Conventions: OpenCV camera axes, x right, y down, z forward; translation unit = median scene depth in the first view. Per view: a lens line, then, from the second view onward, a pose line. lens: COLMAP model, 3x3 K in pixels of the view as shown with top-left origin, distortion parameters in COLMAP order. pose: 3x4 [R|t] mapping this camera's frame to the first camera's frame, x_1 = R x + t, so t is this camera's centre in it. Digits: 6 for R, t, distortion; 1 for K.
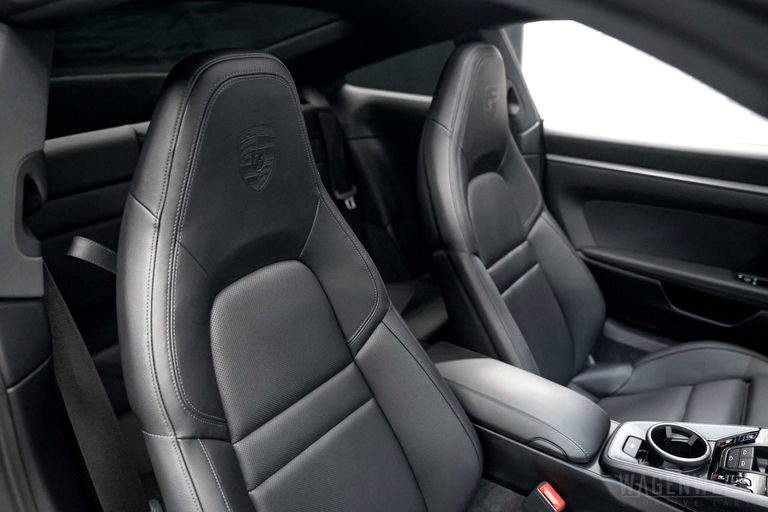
lens RADIAL K [[588.9, 0, 396.1], [0, 588.9, 255.0], [0, 0, 1]] dist [-0.105269, 0.110820]
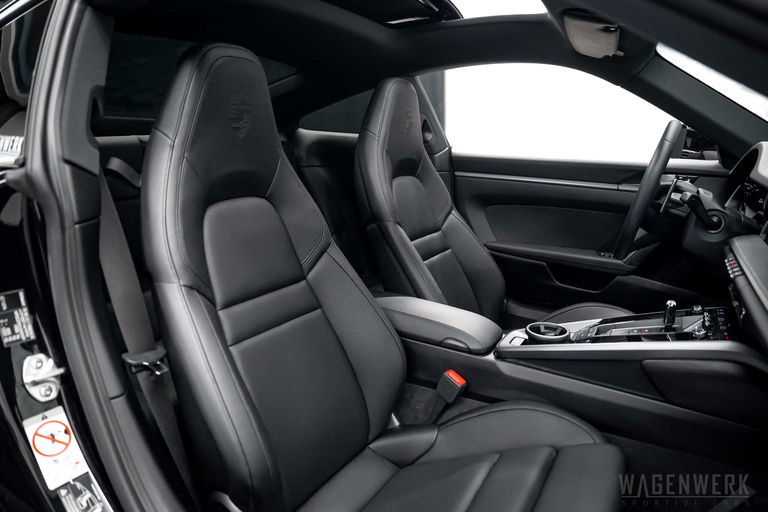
lens RADIAL K [[532.4, 0, 384.0], [0, 532.4, 256.0], [0, 0, 1]] dist [-0.171894, 0.130800]
pose [[0.996966, -0.014358, 0.076508, 0.010451], [0.025460, 0.988930, -0.146181, 0.239417], [-0.073562, 0.147685, 0.986295, -0.158057]]
